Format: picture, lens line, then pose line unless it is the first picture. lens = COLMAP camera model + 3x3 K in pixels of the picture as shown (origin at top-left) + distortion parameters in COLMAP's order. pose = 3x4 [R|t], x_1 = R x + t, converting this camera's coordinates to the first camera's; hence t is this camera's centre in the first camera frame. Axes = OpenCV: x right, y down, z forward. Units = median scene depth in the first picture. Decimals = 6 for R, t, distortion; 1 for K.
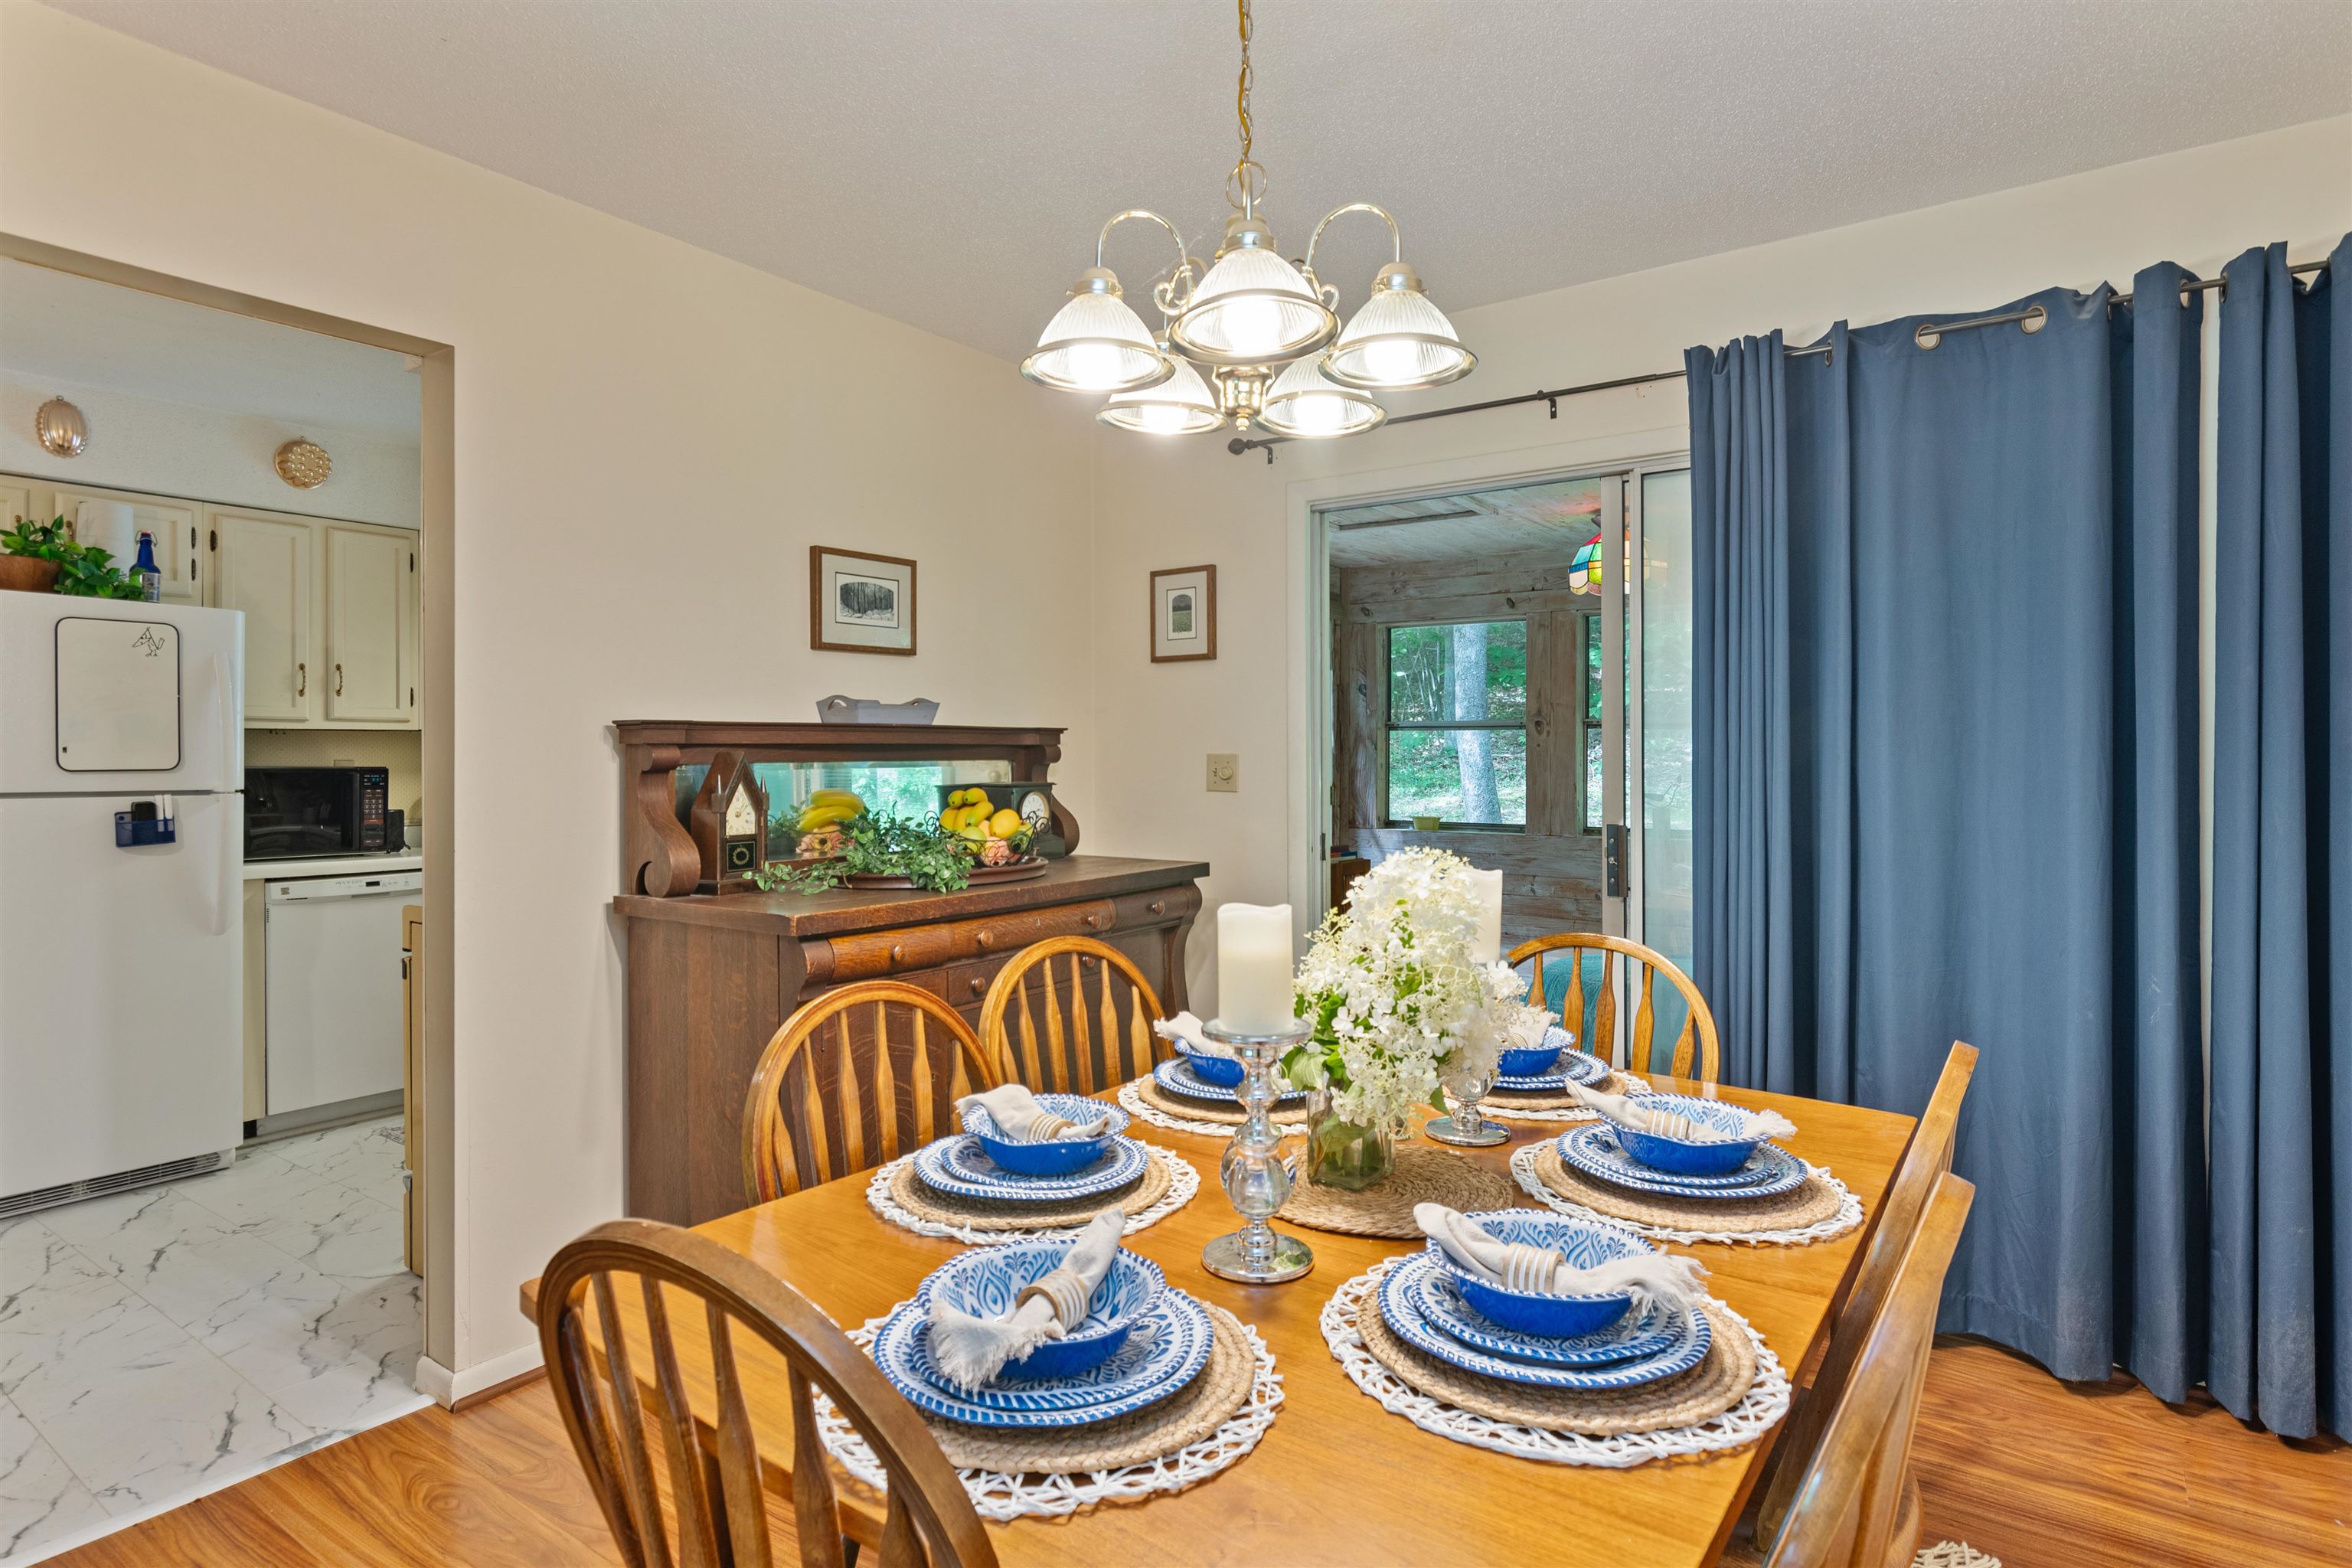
lens RADIAL K [[1233.5, 0, 1174.8], [0, 1233.5, 762.7], [0, 0, 1]] dist [-0.001365, -0.000315]
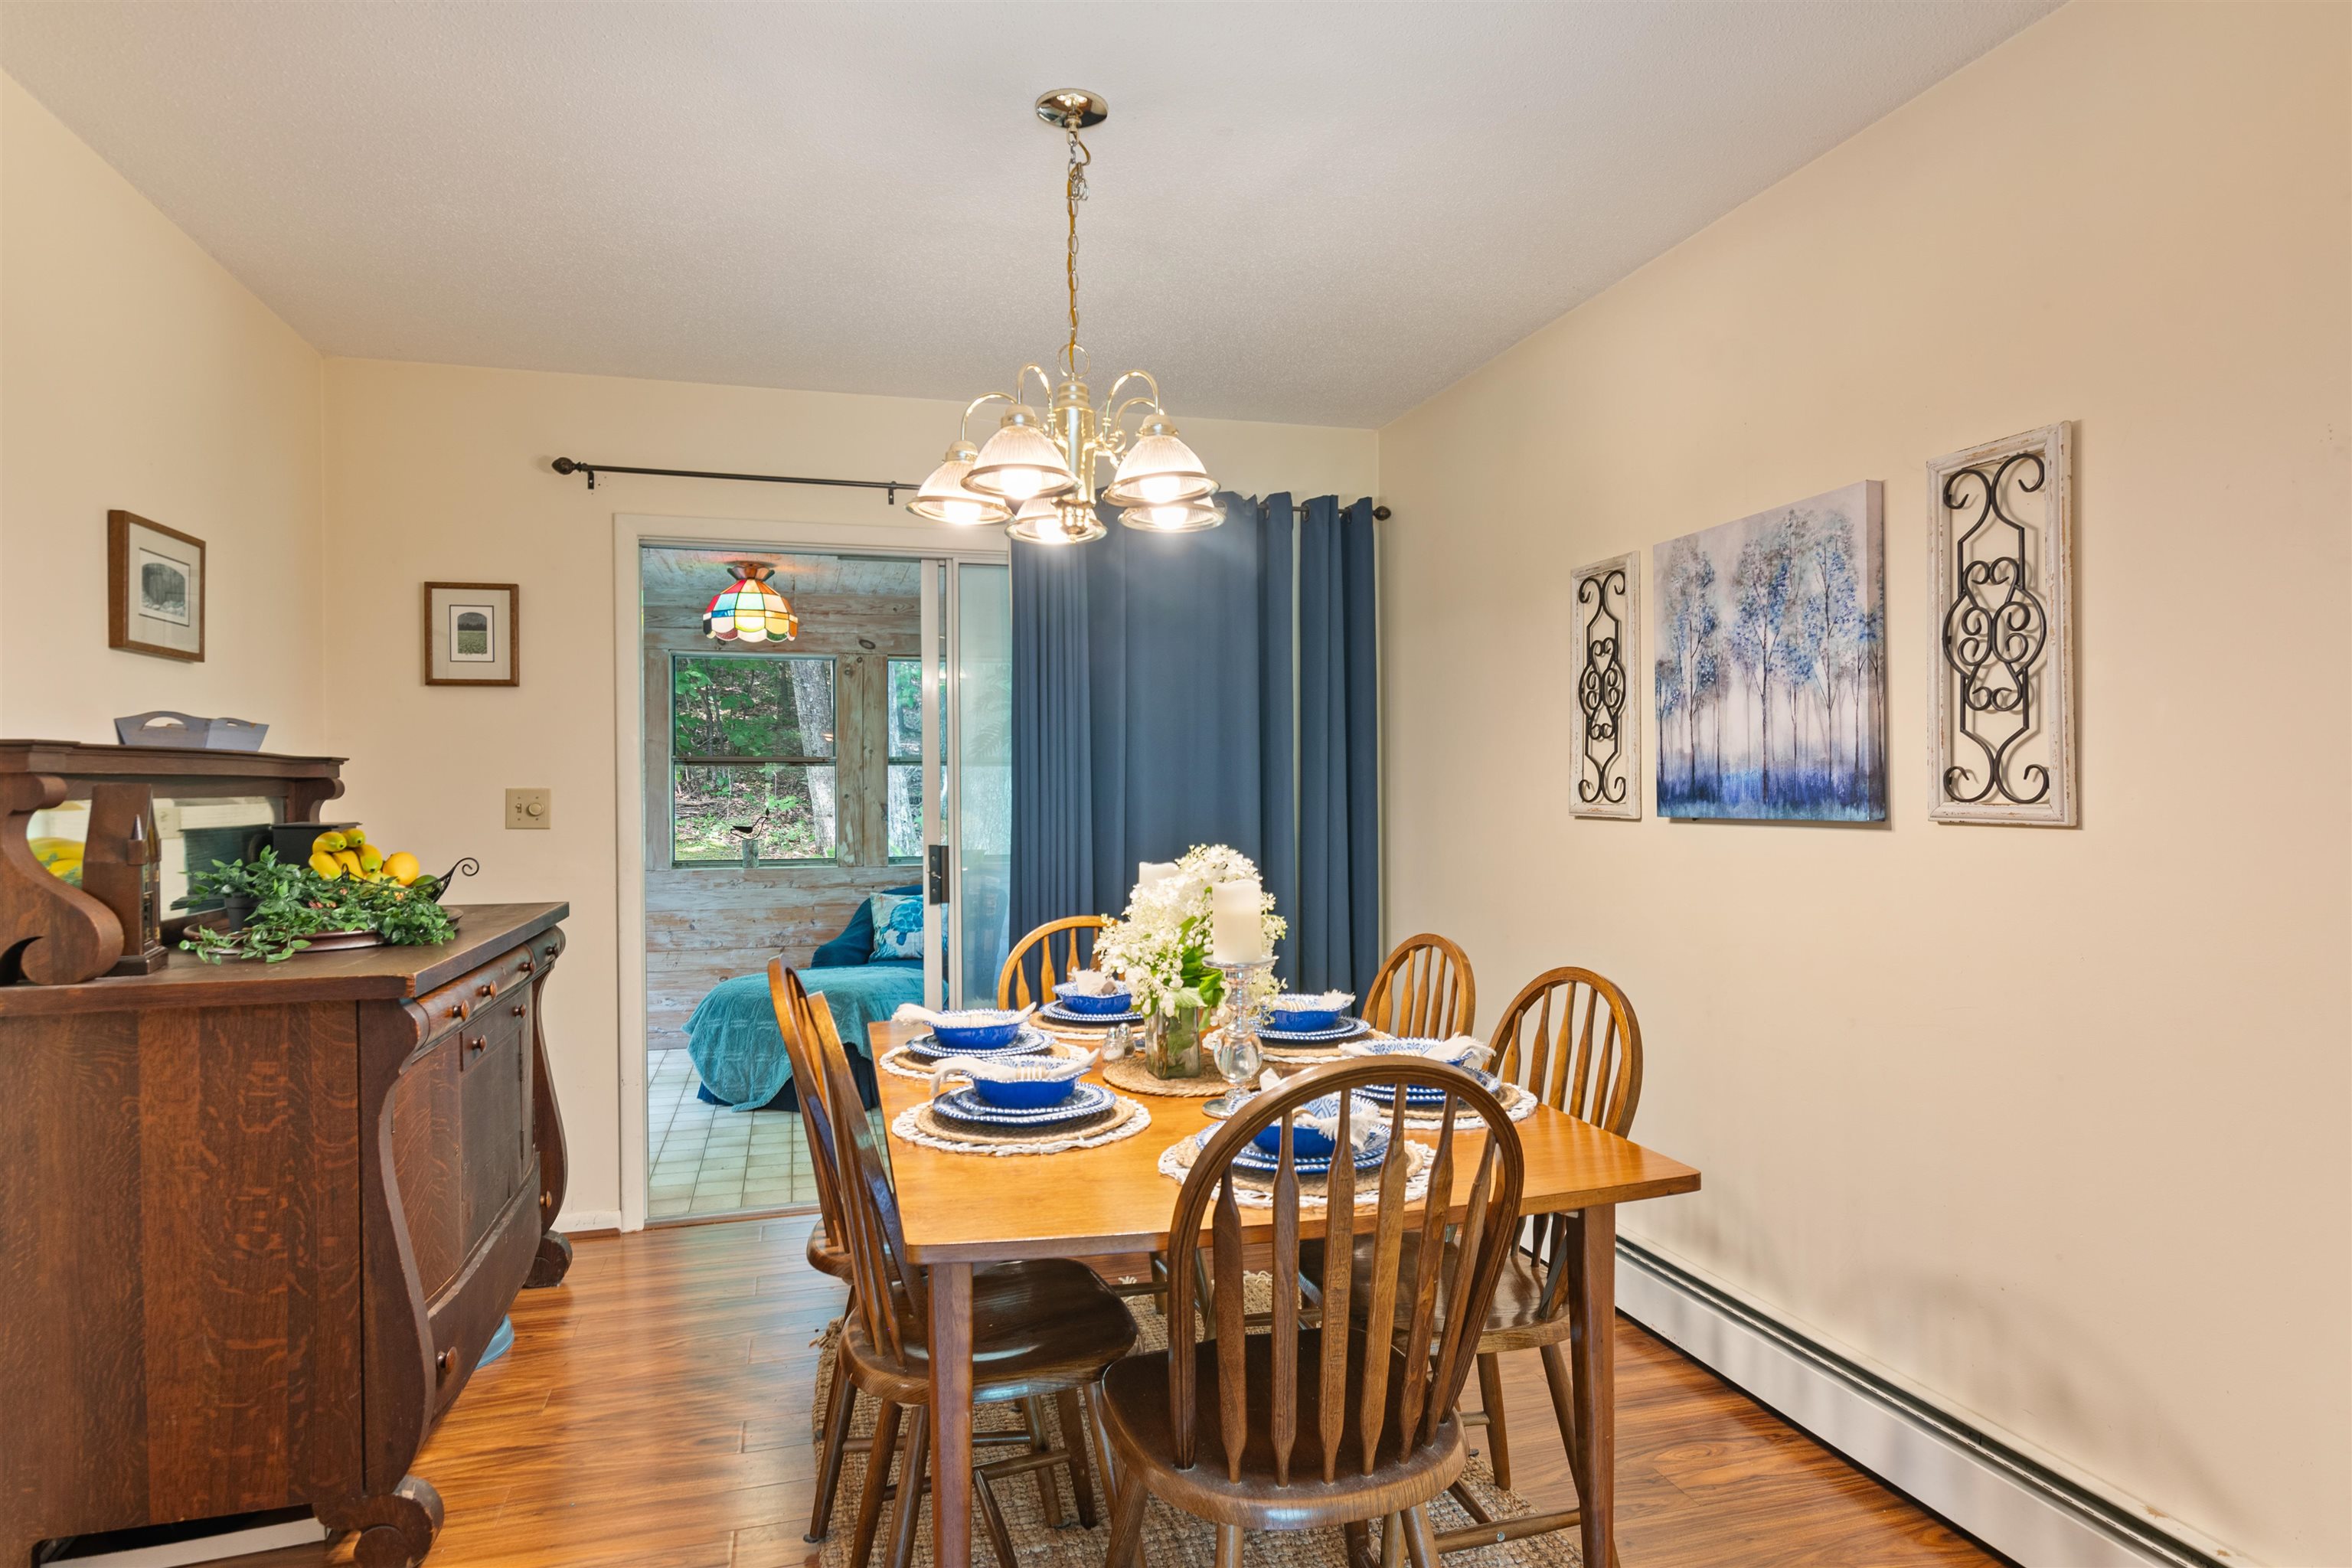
lens RADIAL K [[1292.1, 0, 1148.4], [0, 1292.1, 791.3], [0, 0, 1]] dist [-0.000167, -0.000226]
pose [[0.633846, -0.004675, 0.773445, -0.660357], [0.011196, 0.999932, -0.003132, 0.005772], [-0.773378, 0.010645, 0.633856, 0.025278]]
